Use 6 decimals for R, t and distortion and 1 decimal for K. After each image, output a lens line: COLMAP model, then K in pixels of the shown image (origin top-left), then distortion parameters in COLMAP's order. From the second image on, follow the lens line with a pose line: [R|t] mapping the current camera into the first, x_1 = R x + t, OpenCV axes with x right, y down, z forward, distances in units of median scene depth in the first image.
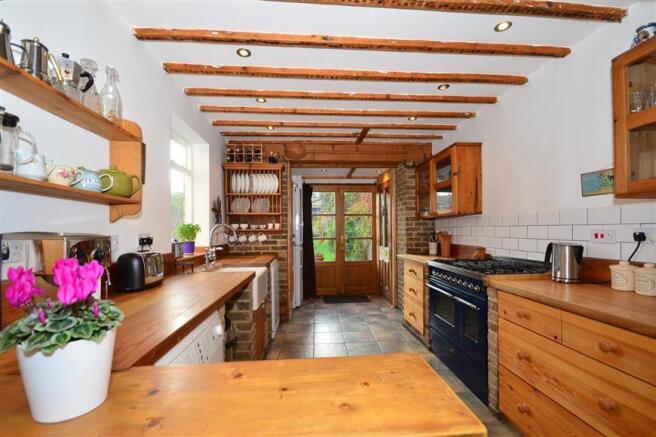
lens RADIAL K [[287.6, 0, 329.1], [0, 287.6, 229.3], [0, 0, 1]] dist [0.001143, 0.000018]
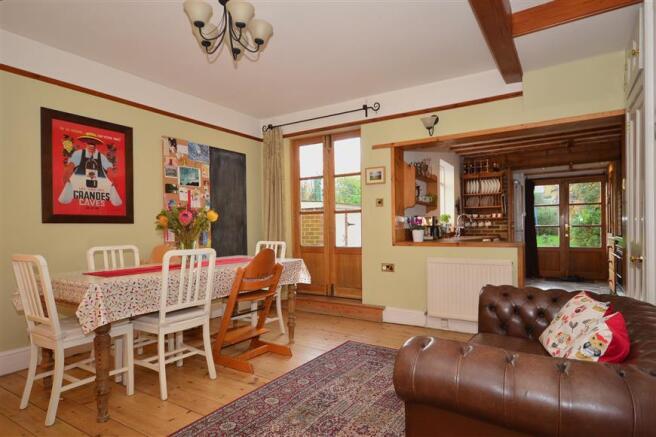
lens RADIAL K [[371.9, 0, 328.6], [0, 371.9, 230.9], [0, 0, 1]] dist [0.003755, 0.000333]
pose [[0.801091, 0.001177, -0.598541, 0.239115], [0.006989, 0.999911, 0.011321, 0.038373], [0.598502, -0.013252, 0.801012, -0.955906]]
